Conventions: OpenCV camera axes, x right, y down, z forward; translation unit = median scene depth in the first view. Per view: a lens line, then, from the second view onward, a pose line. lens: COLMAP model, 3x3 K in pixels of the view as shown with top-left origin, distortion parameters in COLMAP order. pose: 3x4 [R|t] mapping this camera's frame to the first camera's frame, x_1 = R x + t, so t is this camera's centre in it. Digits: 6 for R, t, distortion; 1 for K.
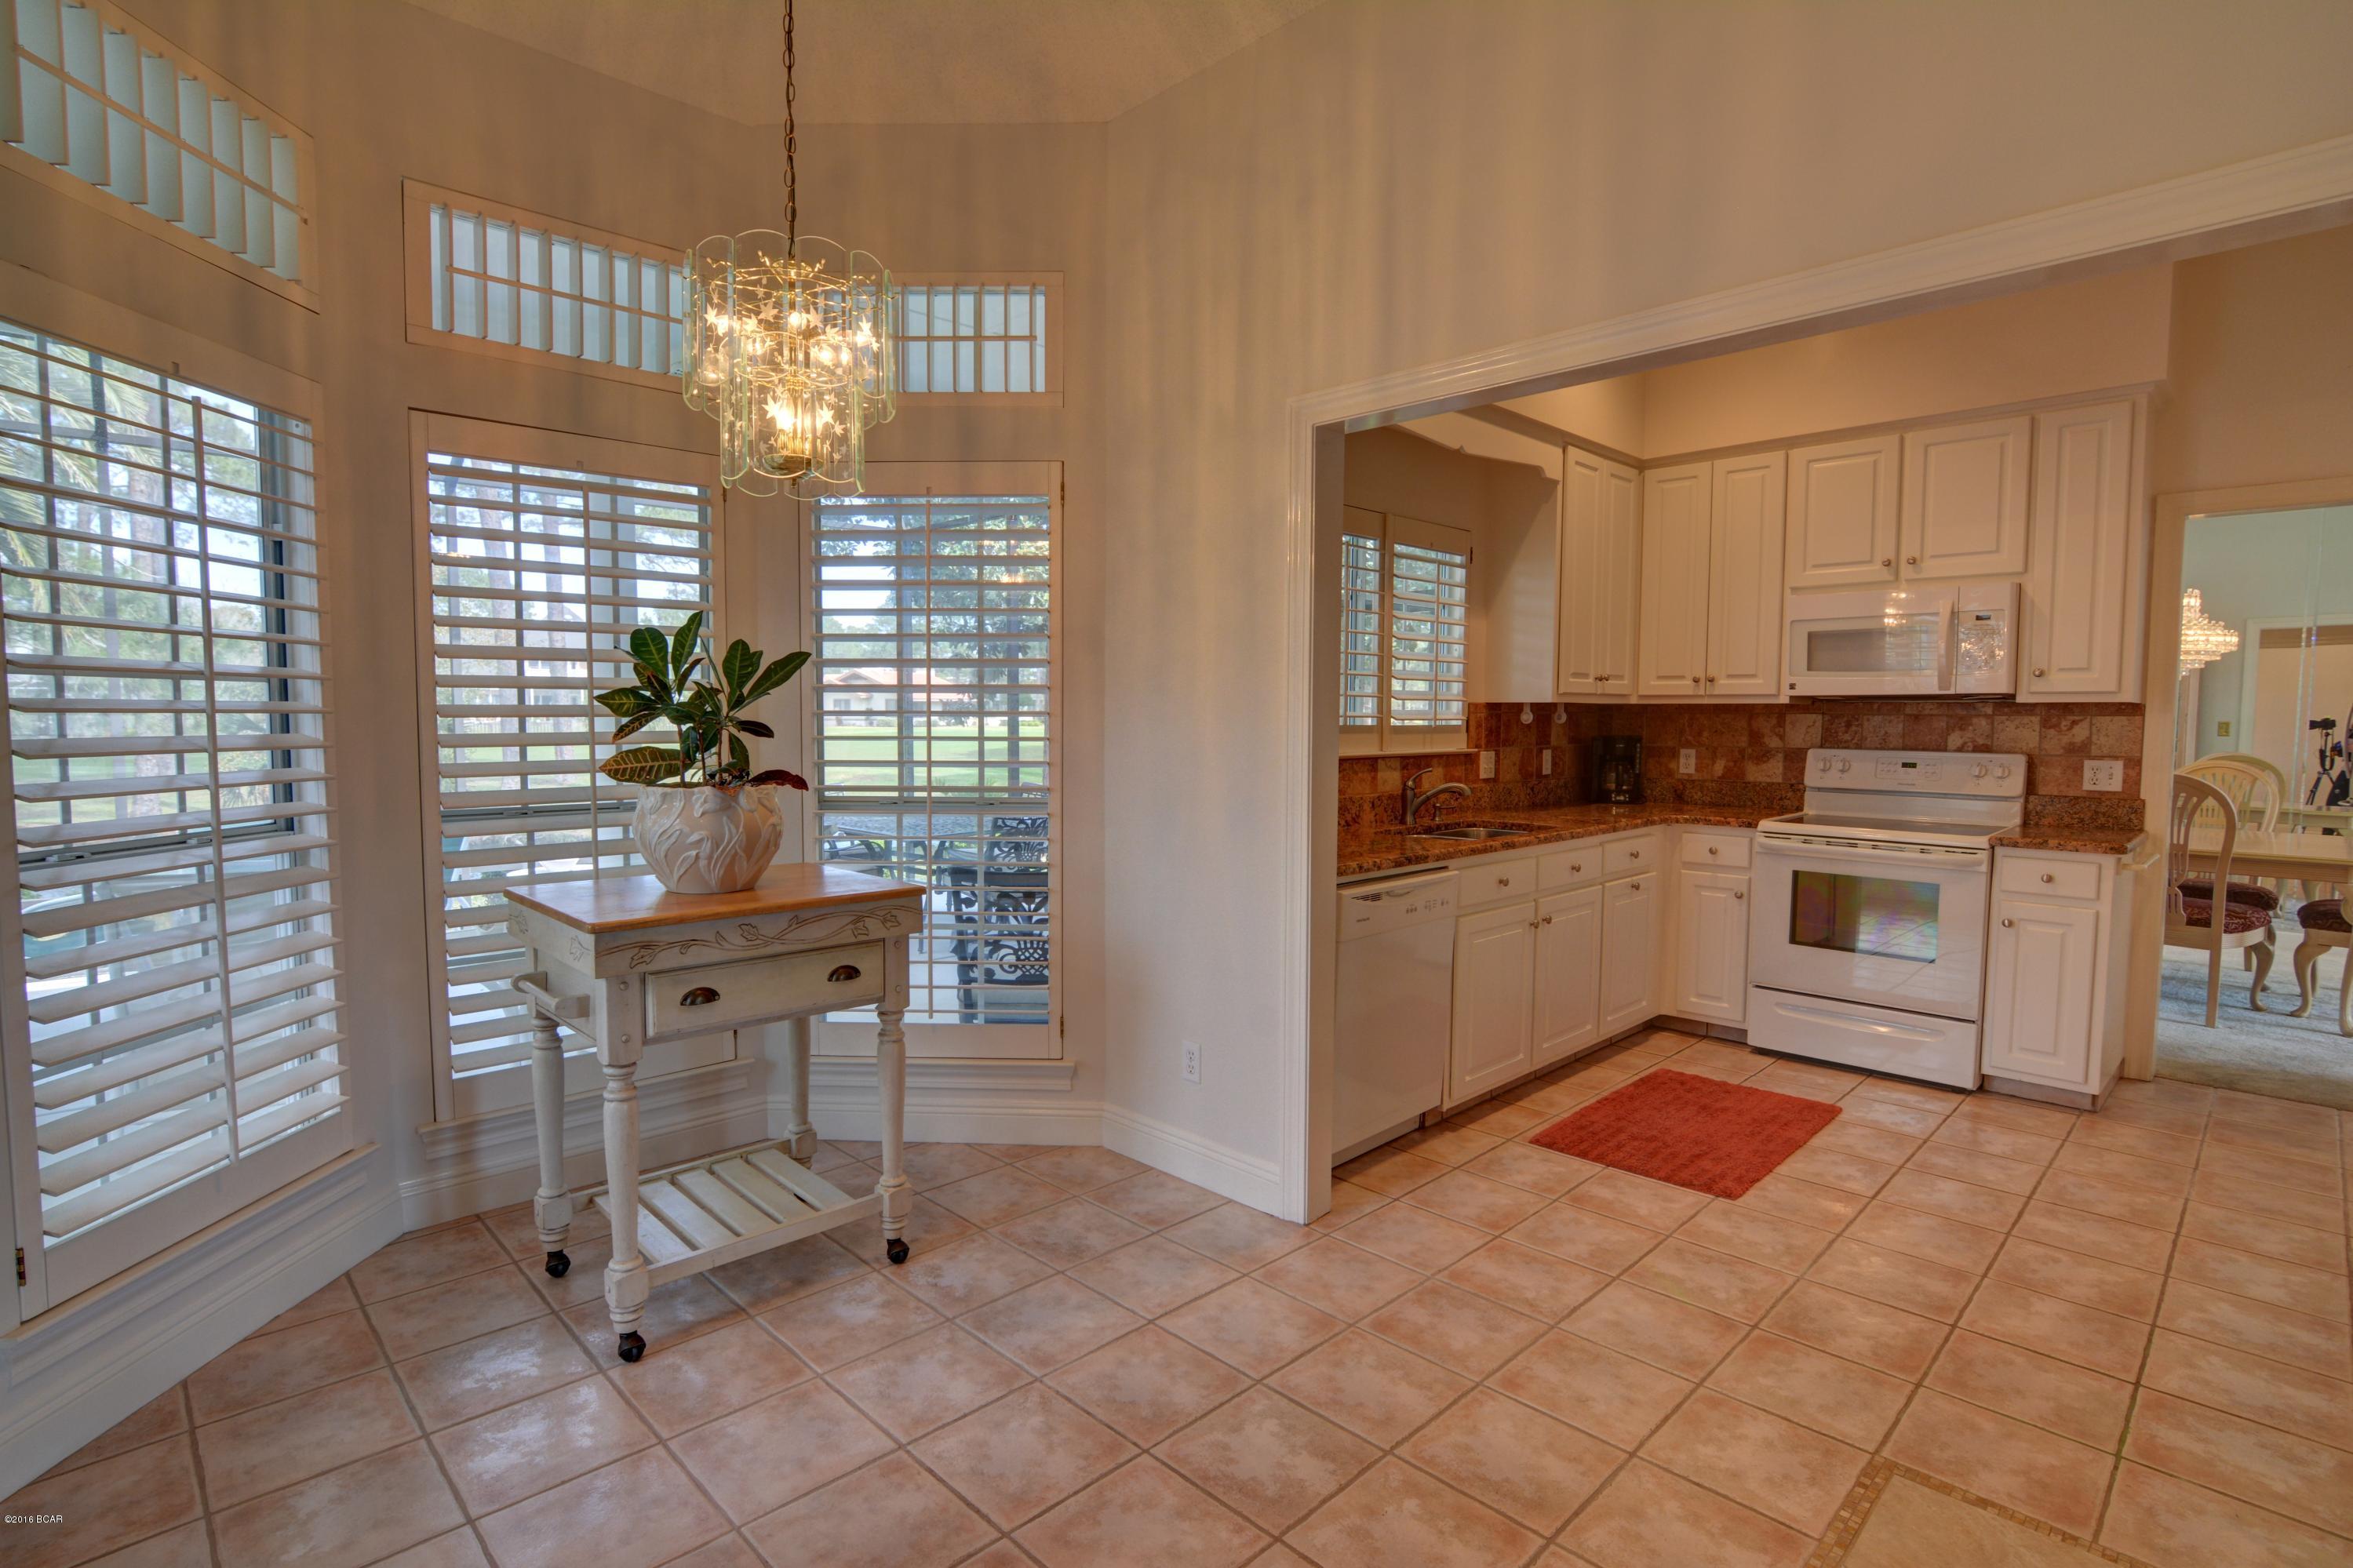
lens RADIAL K [[1144.9, 0, 1161.9], [0, 1144.9, 785.7], [0, 0, 1]] dist [-0.032577, 0.010367]
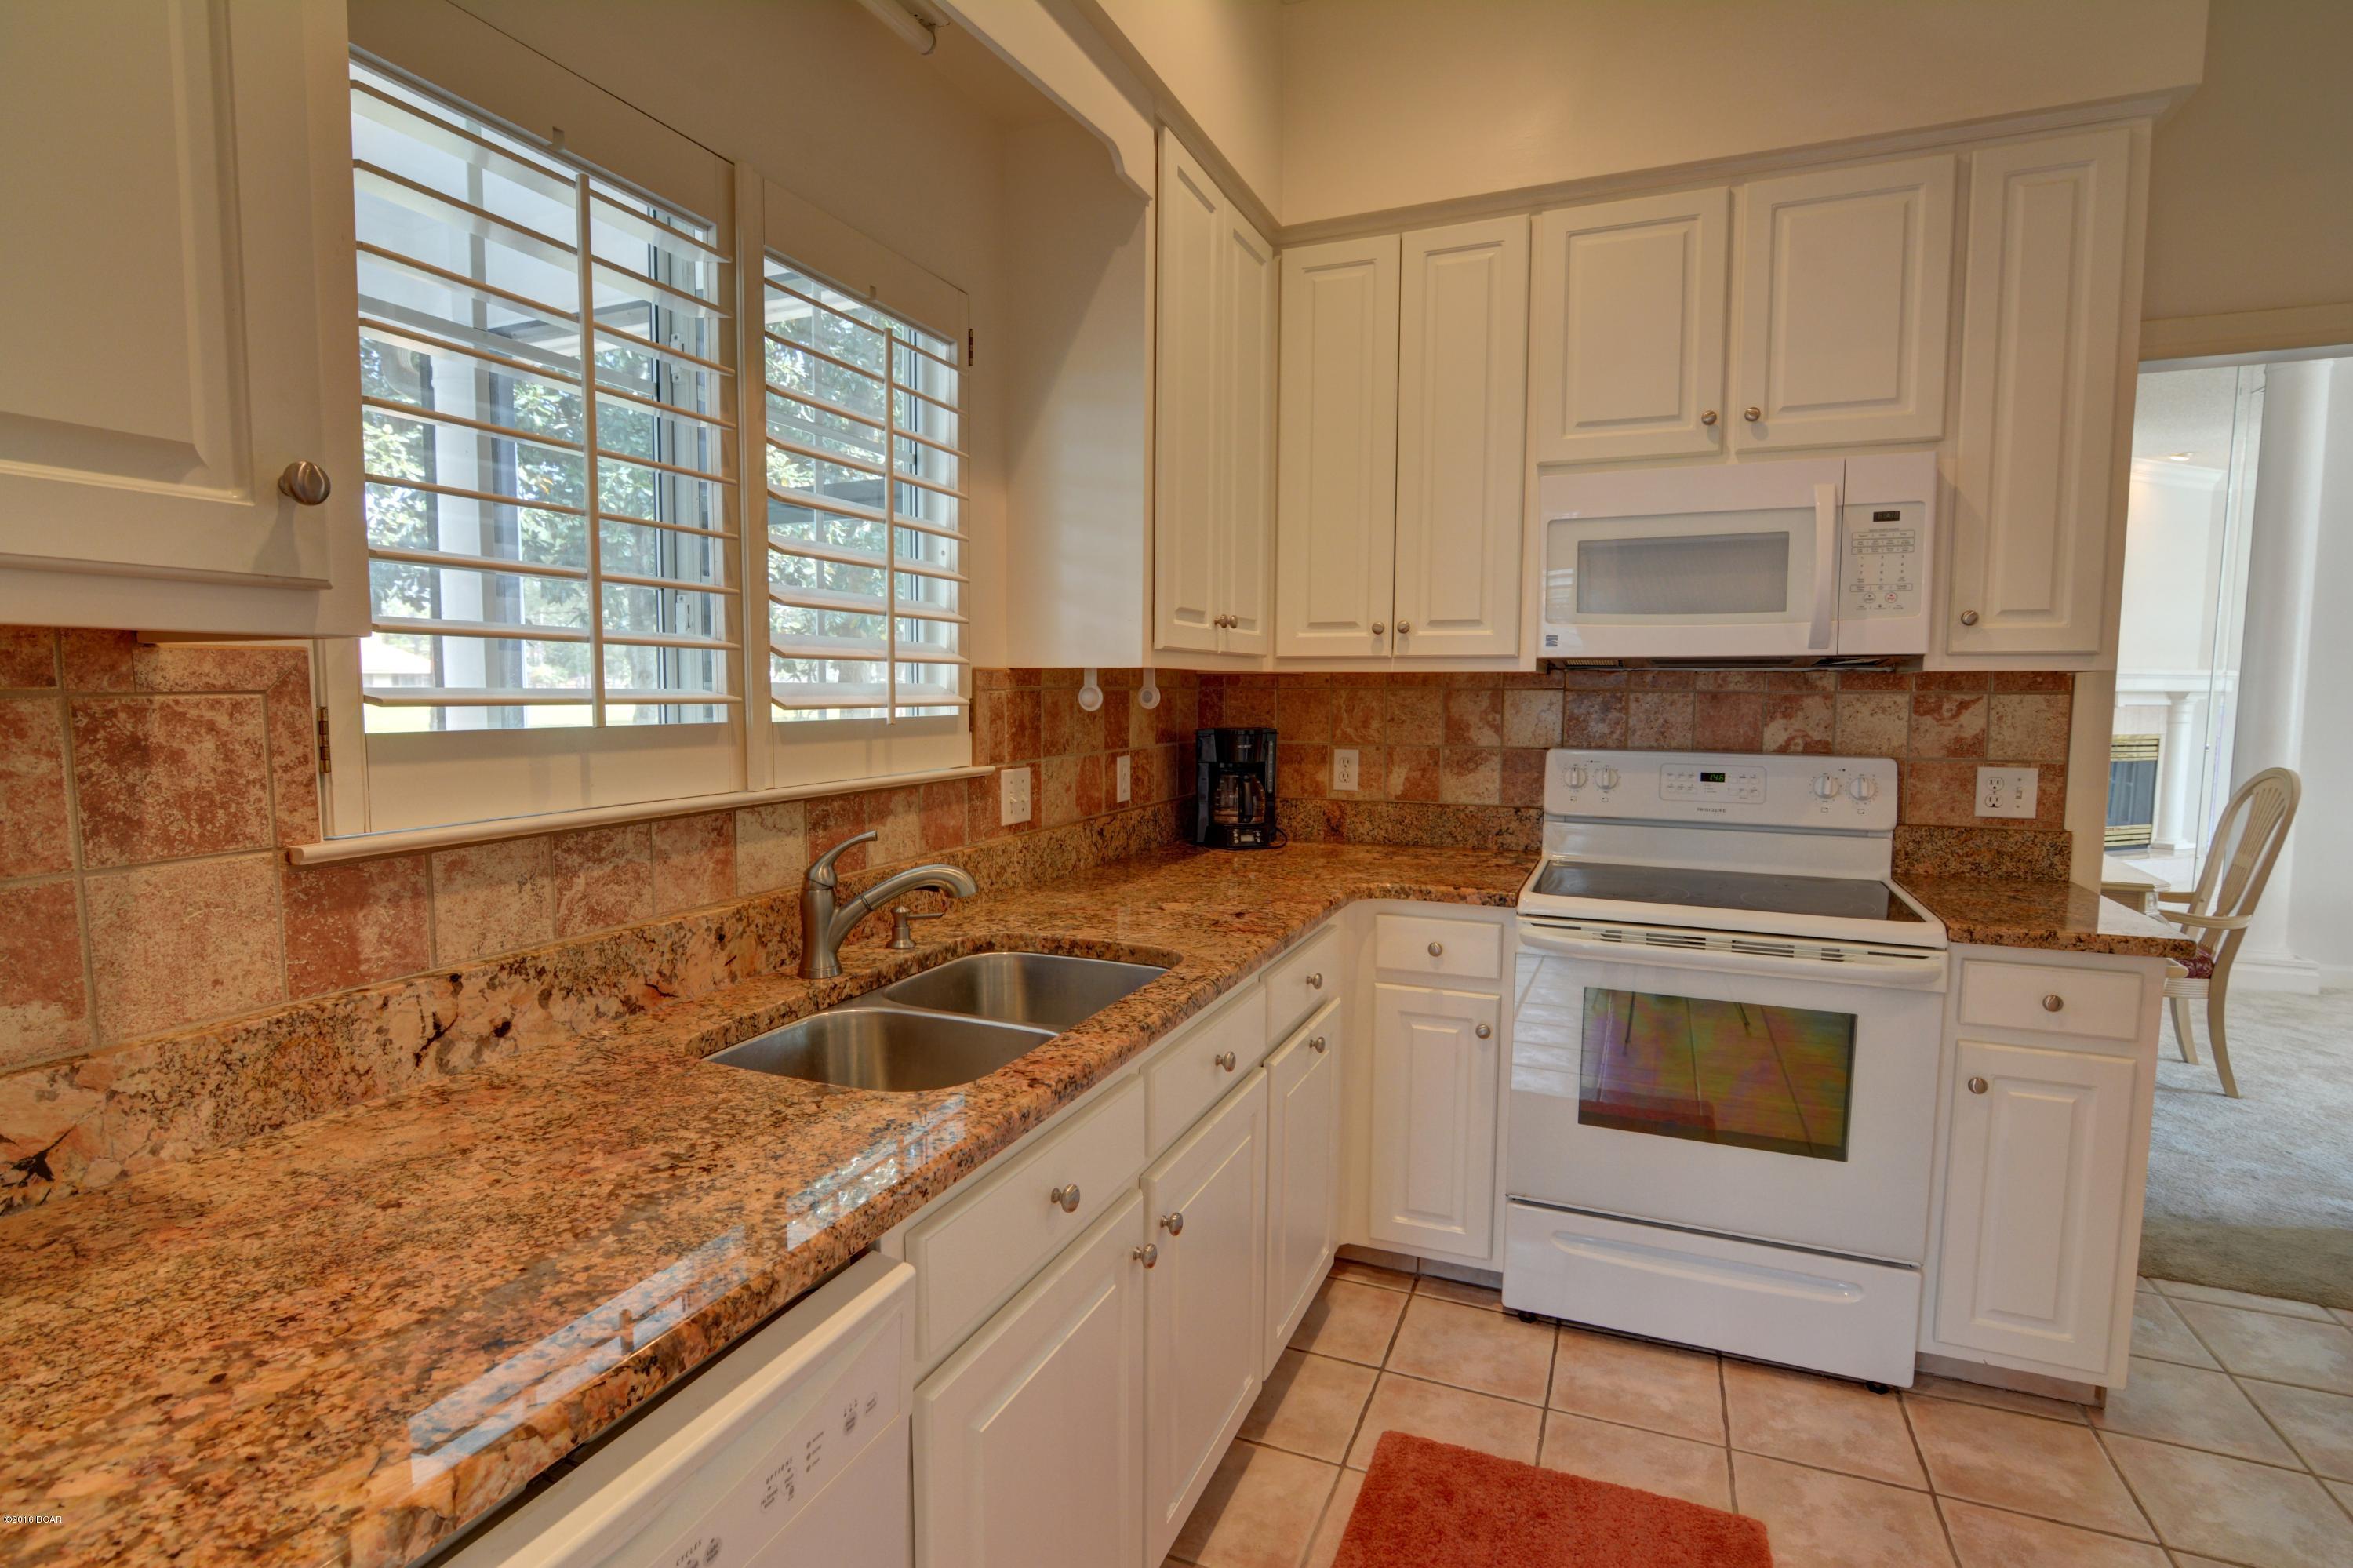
lens RADIAL K [[1145.1, 0, 1161.9], [0, 1145.1, 785.7], [0, 0, 1]] dist [-0.032577, 0.010367]
pose [[0.922466, -0.033414, 0.384629, 0.180391], [0.024332, 0.999299, 0.028456, -0.041050], [-0.385311, -0.016891, 0.922632, 0.612578]]
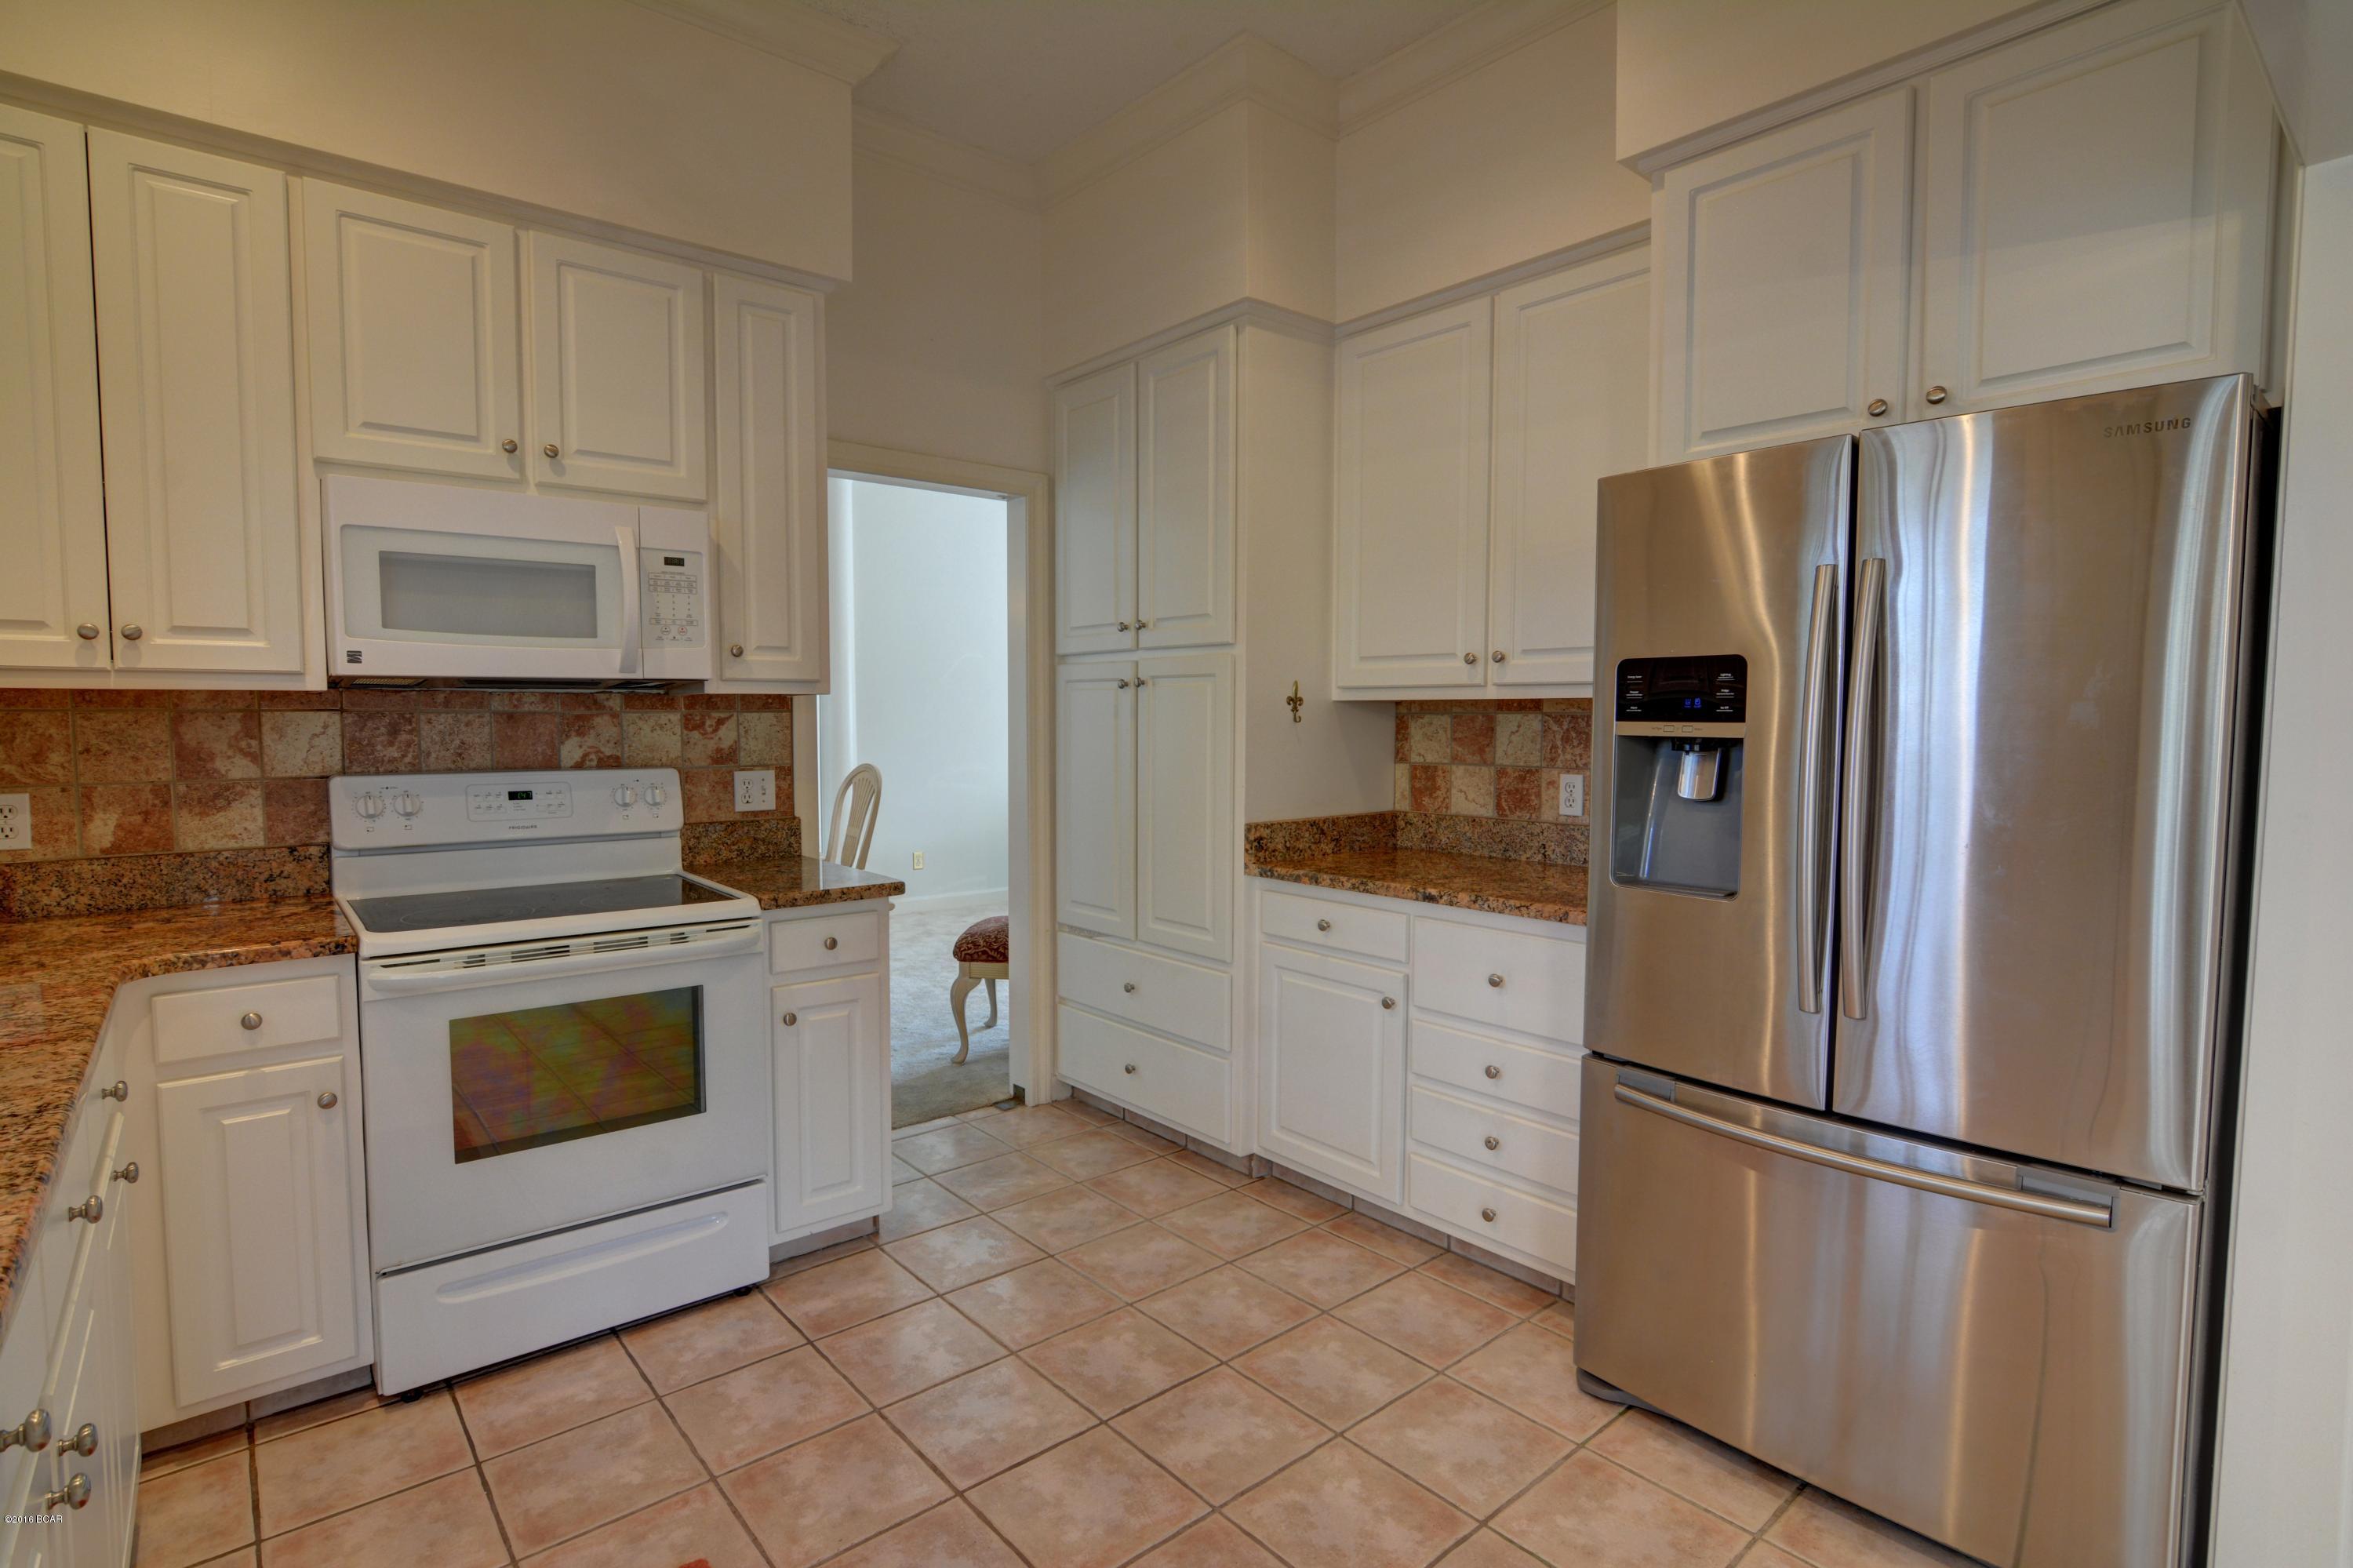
lens RADIAL K [[1145.1, 0, 1161.9], [0, 1145.1, 785.7], [0, 0, 1]] dist [-0.032577, 0.010367]
pose [[0.070296, -0.067025, 0.995272, 0.086729], [0.062209, 0.996093, 0.062686, -0.043604], [-0.995584, 0.057508, 0.074191, 0.667363]]
